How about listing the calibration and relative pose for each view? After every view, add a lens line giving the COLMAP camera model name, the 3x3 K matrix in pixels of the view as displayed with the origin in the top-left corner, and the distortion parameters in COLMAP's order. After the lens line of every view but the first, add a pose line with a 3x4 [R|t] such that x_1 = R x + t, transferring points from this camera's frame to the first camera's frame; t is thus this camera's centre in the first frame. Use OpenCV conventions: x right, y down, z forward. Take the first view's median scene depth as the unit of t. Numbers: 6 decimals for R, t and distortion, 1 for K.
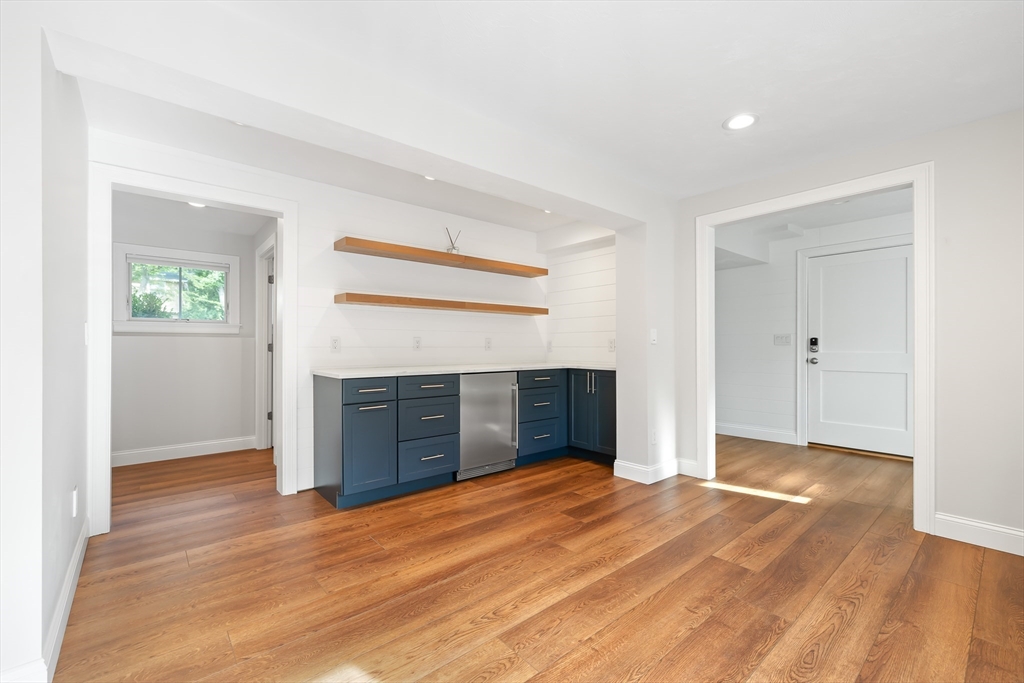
lens RADIAL K [[427.0, 0, 509.9], [0, 427.0, 341.2], [0, 0, 1]] dist [0.000262, 0.000236]
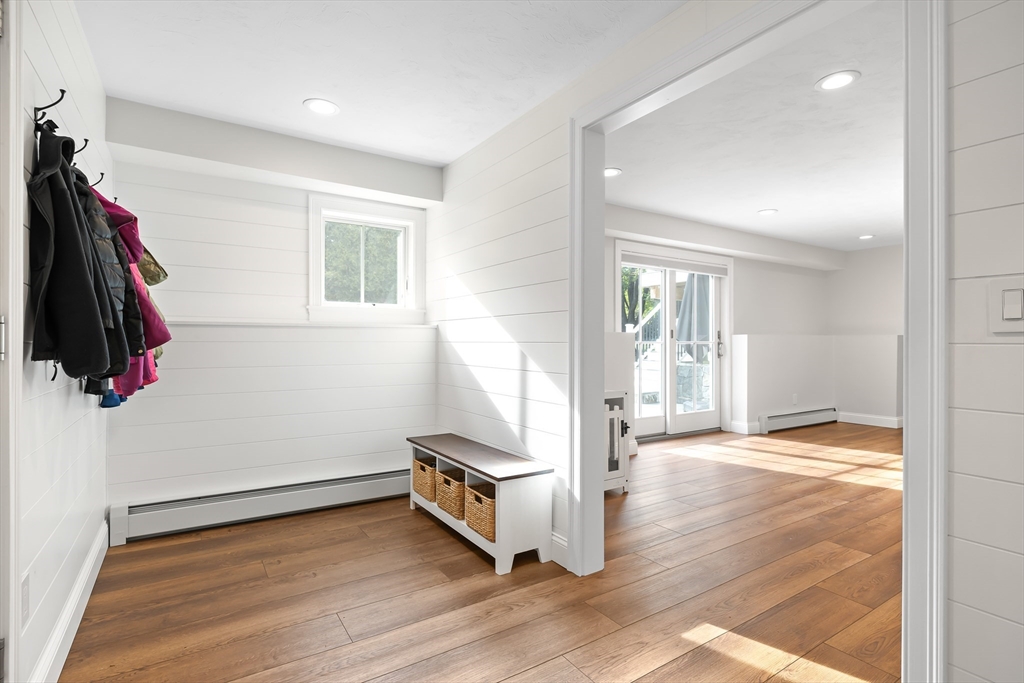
lens RADIAL K [[494.1, 0, 512.0], [0, 494.1, 341.5], [0, 0, 1]] dist [-0.000366, -0.000029]
pose [[-0.991773, -0.002926, 0.127978, 1.066470], [-0.004240, 0.999941, -0.010000, 0.026741], [-0.127941, -0.010460, -0.991727, 2.074204]]
